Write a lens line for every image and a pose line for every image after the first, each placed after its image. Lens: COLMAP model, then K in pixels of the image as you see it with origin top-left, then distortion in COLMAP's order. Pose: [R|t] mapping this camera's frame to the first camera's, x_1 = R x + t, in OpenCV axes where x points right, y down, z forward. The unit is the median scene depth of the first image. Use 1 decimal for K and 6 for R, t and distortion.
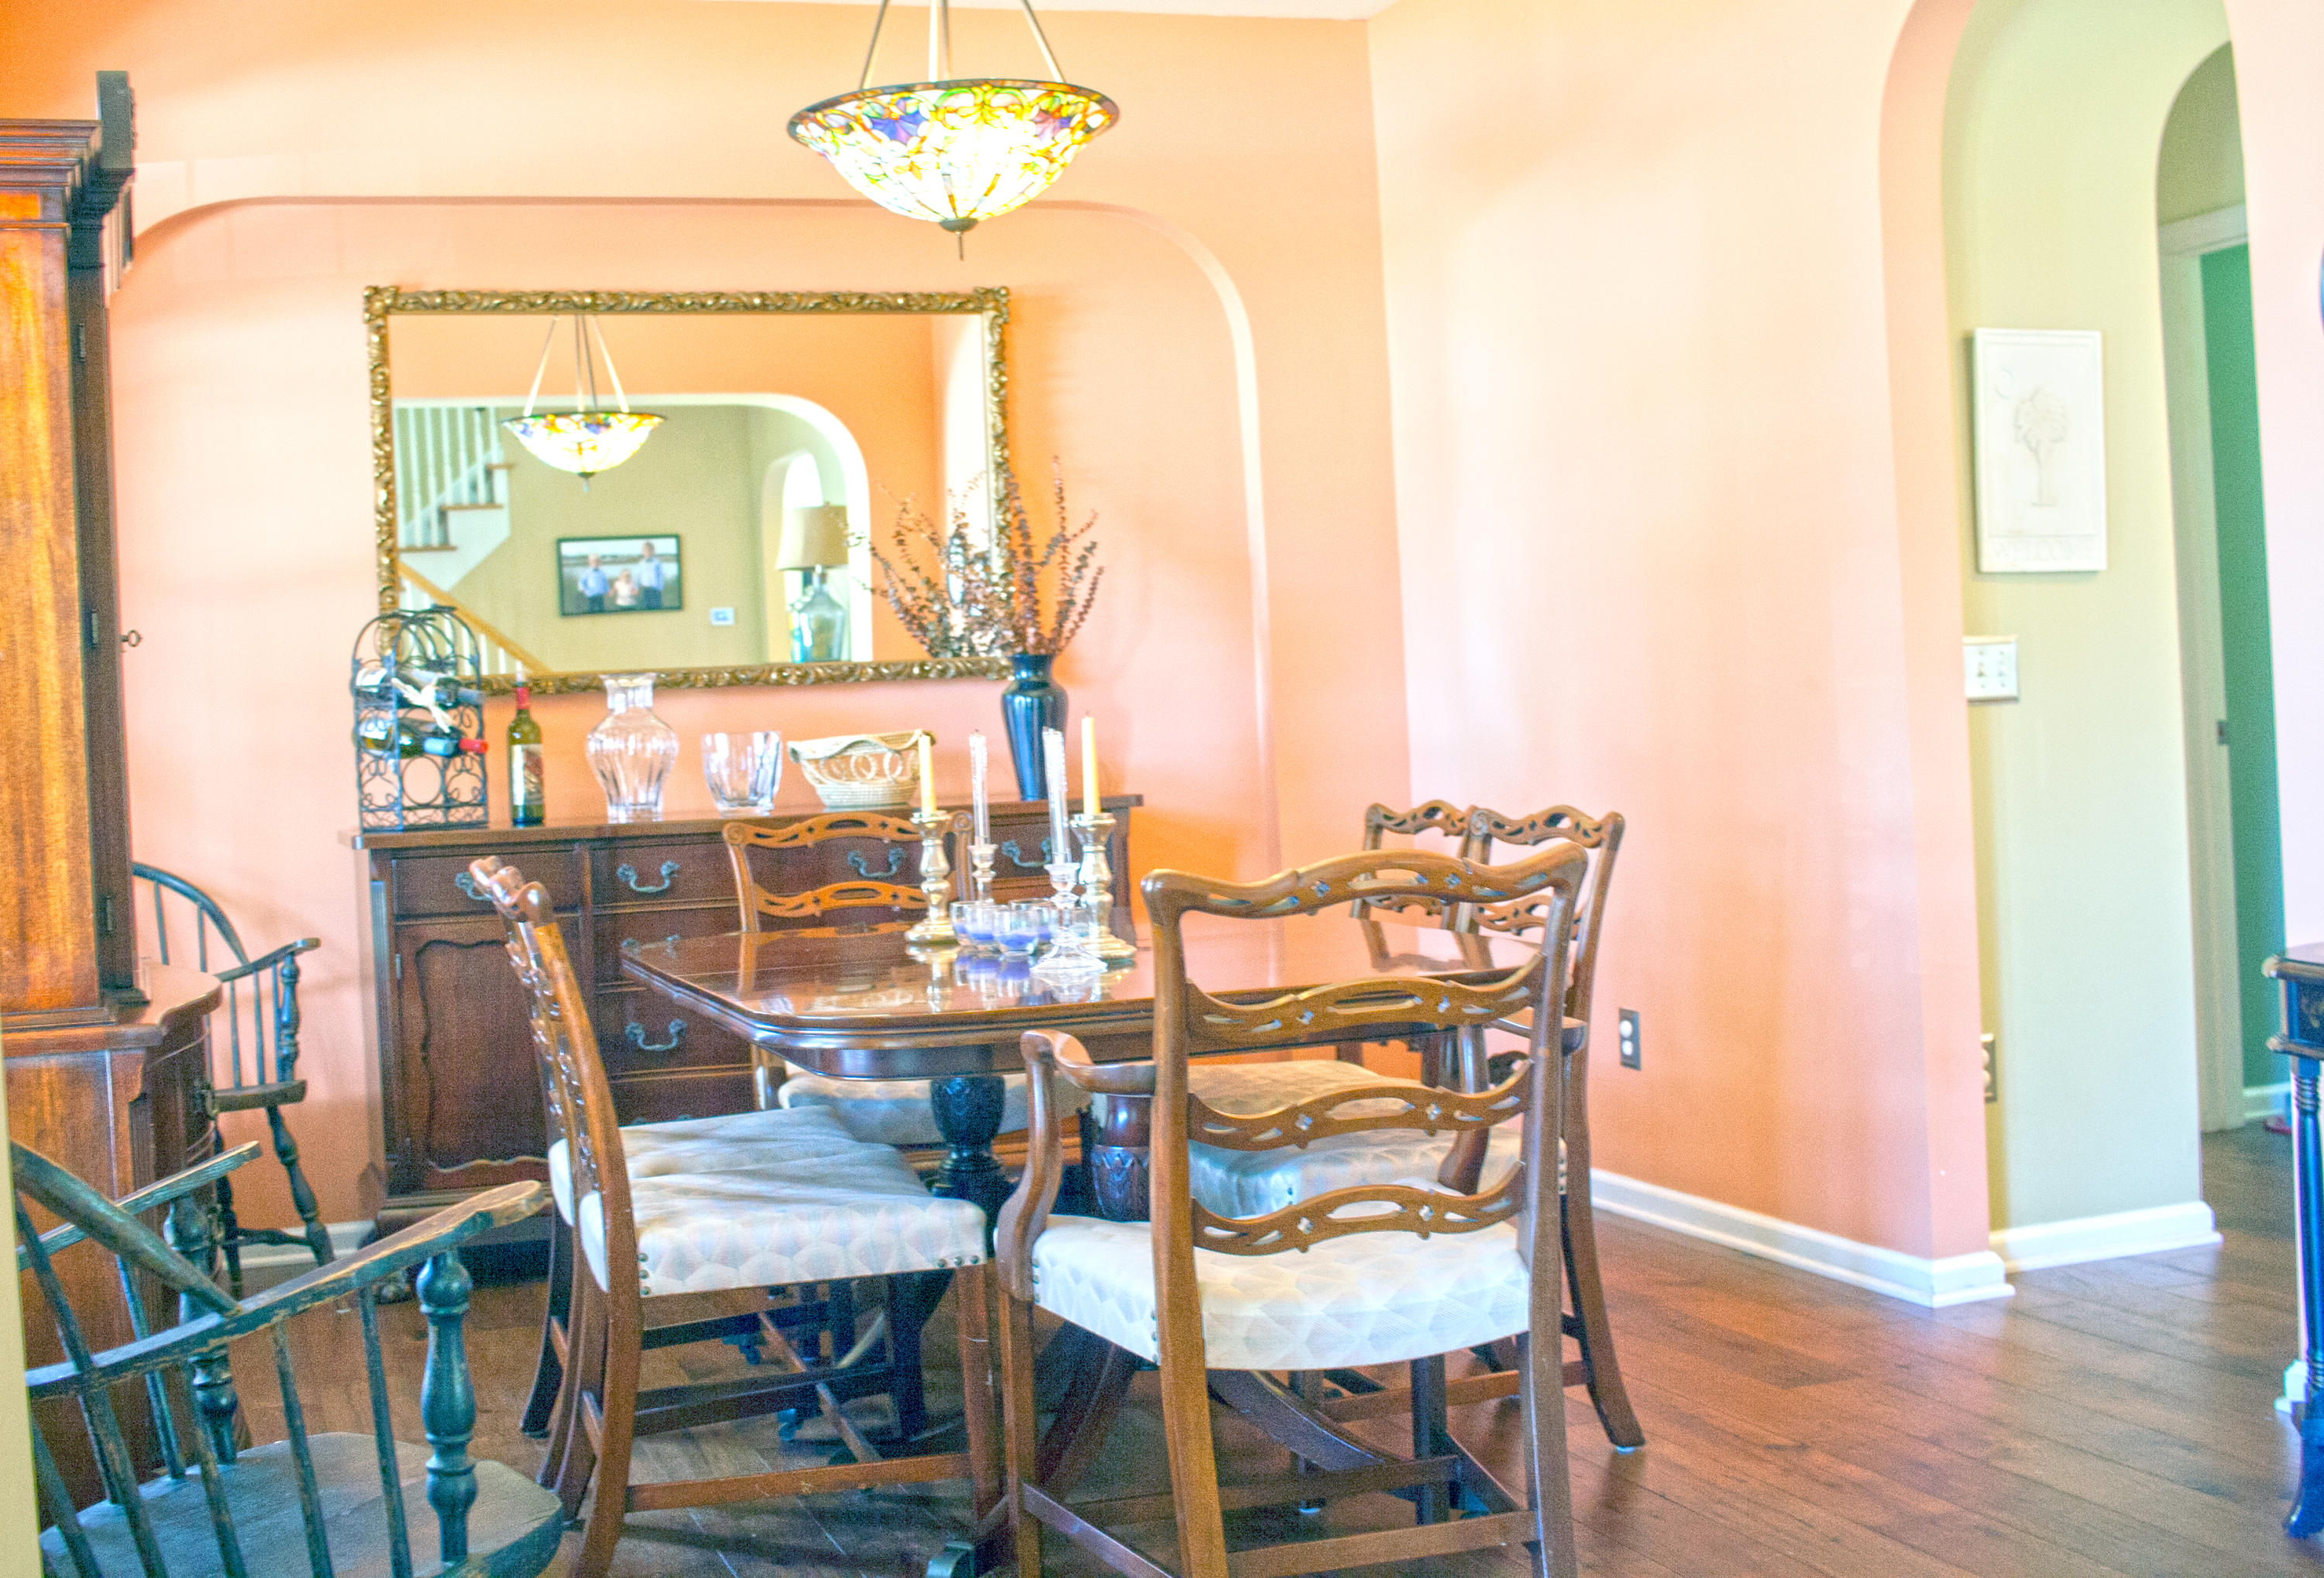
lens RADIAL K [[2768.8, 0, 1088.1], [0, 2768.8, 755.6], [0, 0, 1]] dist [-0.087137, 0.000000]
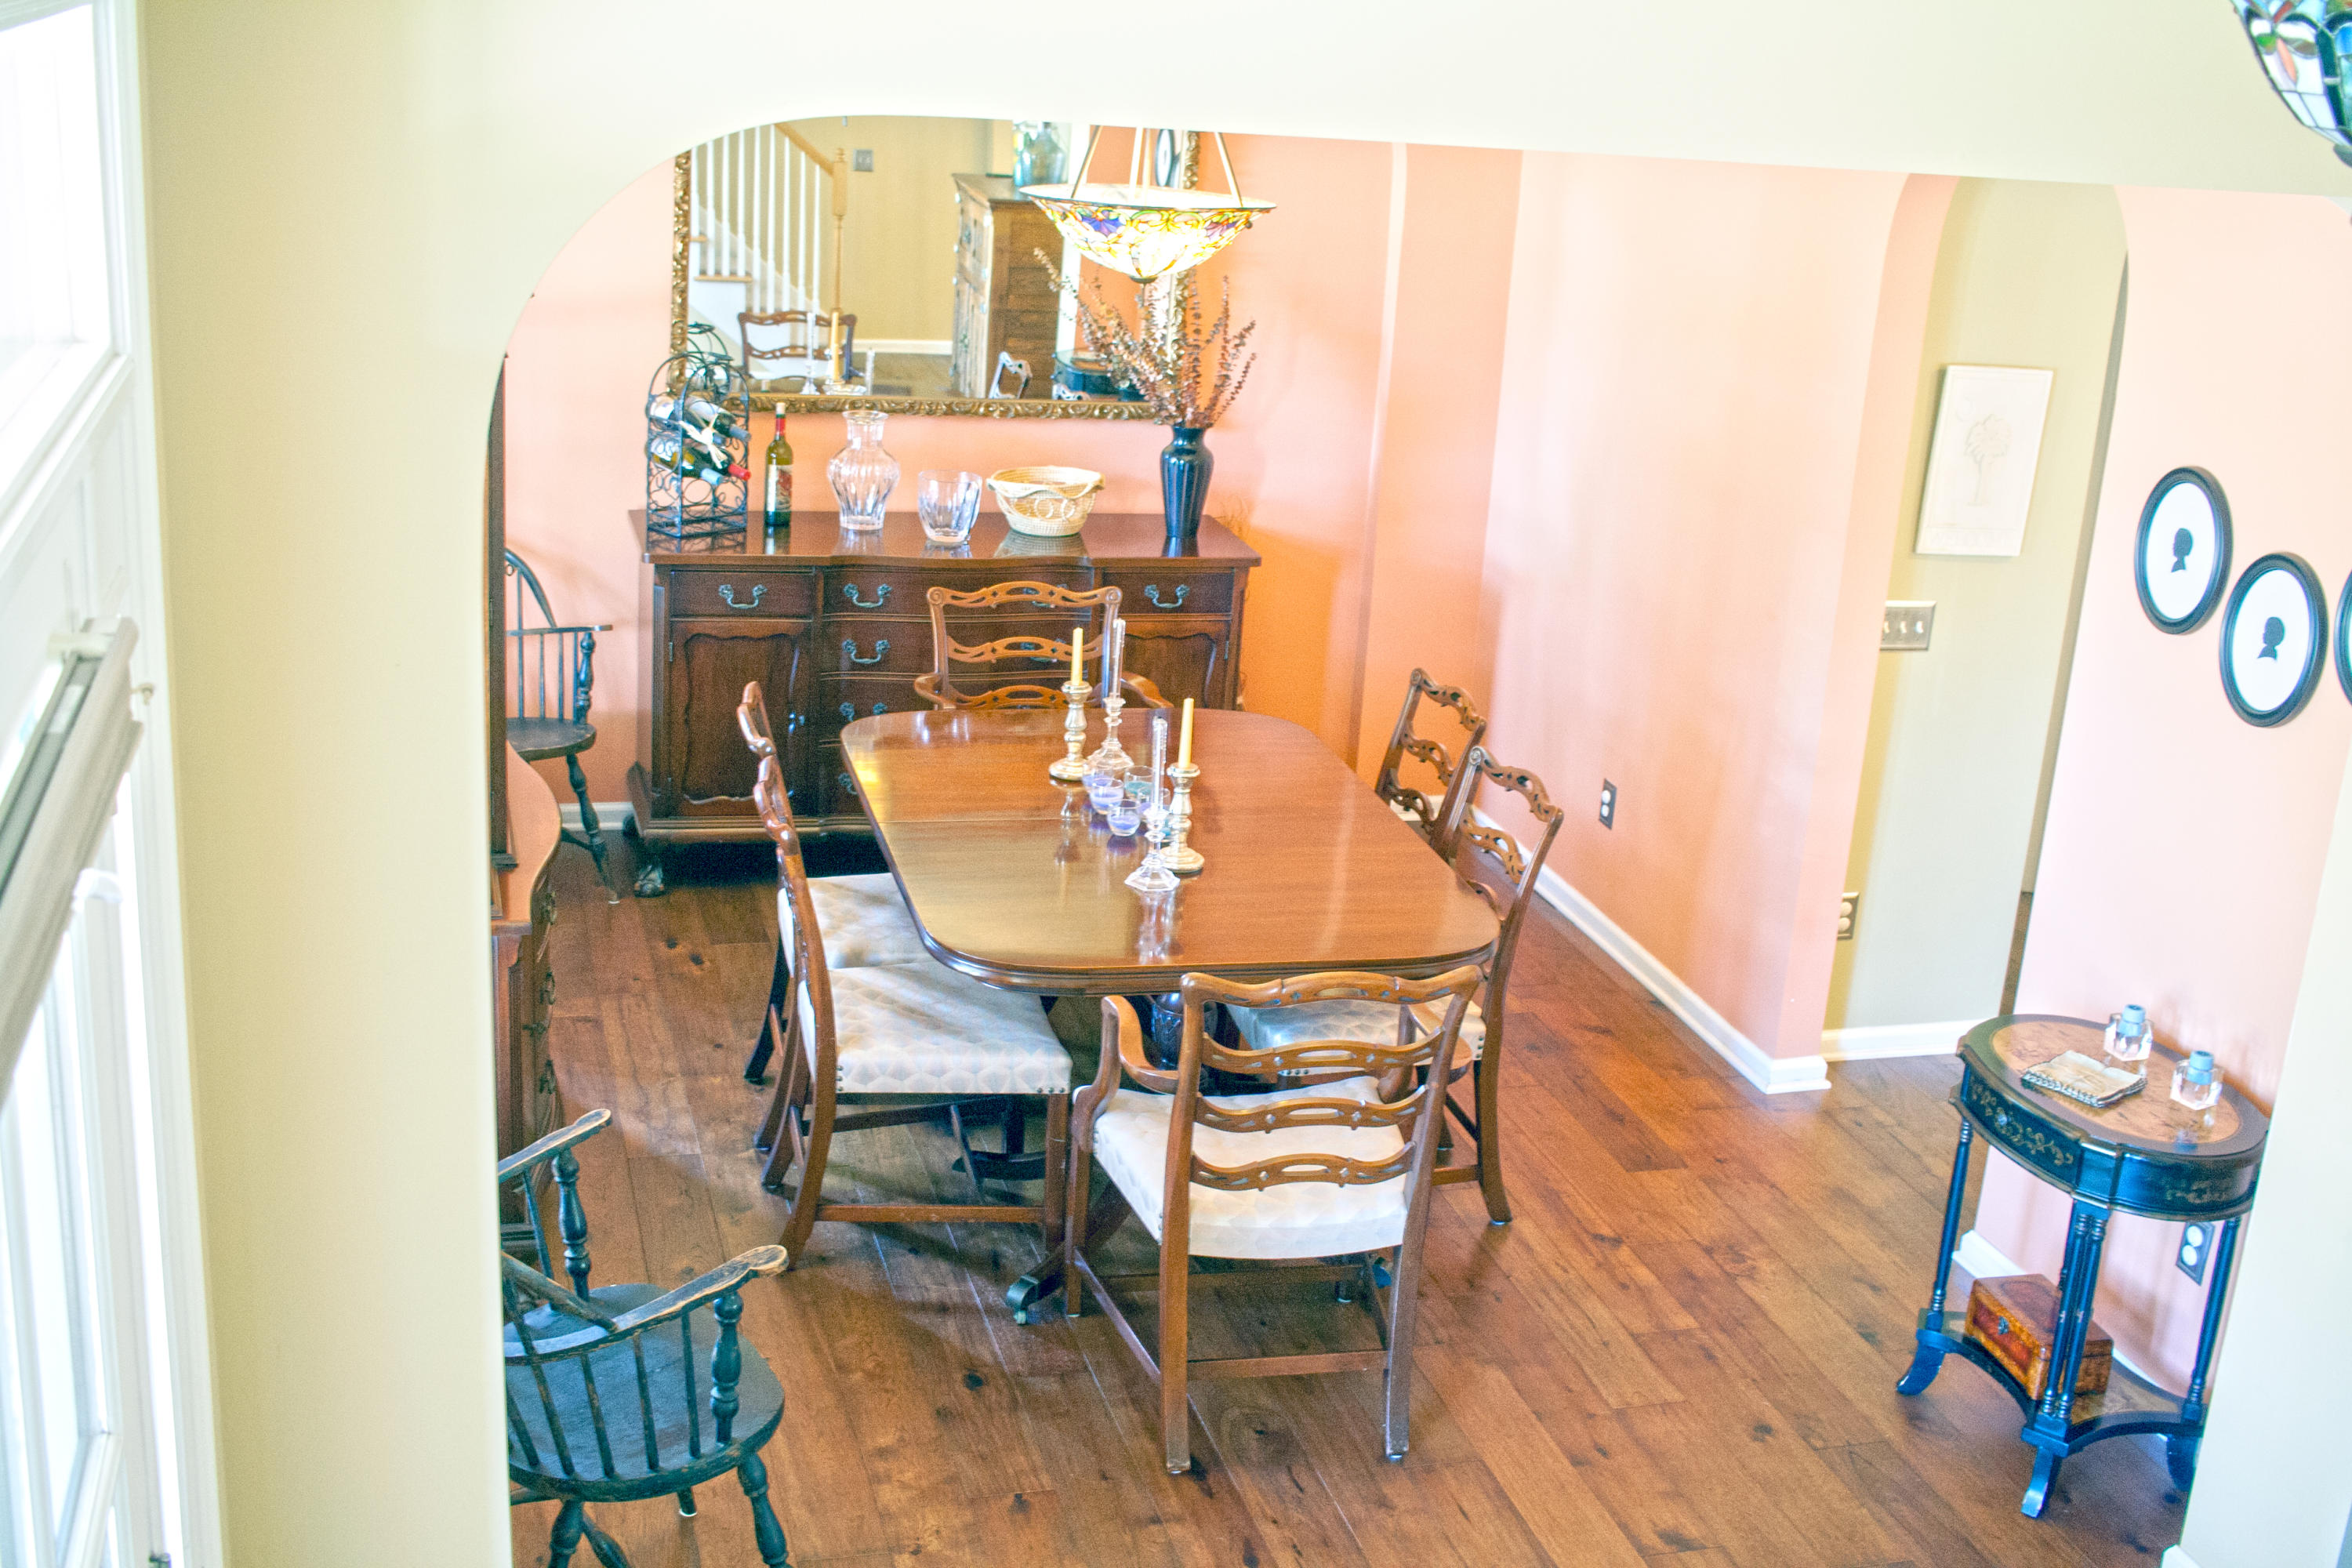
lens RADIAL K [[2630.2, 0, 1188.4], [0, 2630.2, 785.3], [0, 0, 1]] dist [-0.097167, 0.000000]
pose [[0.992003, 0.125822, -0.009945, 0.013278], [-0.117338, 0.948398, 0.294571, -0.266090], [0.046496, -0.291048, 0.955578, -0.199330]]
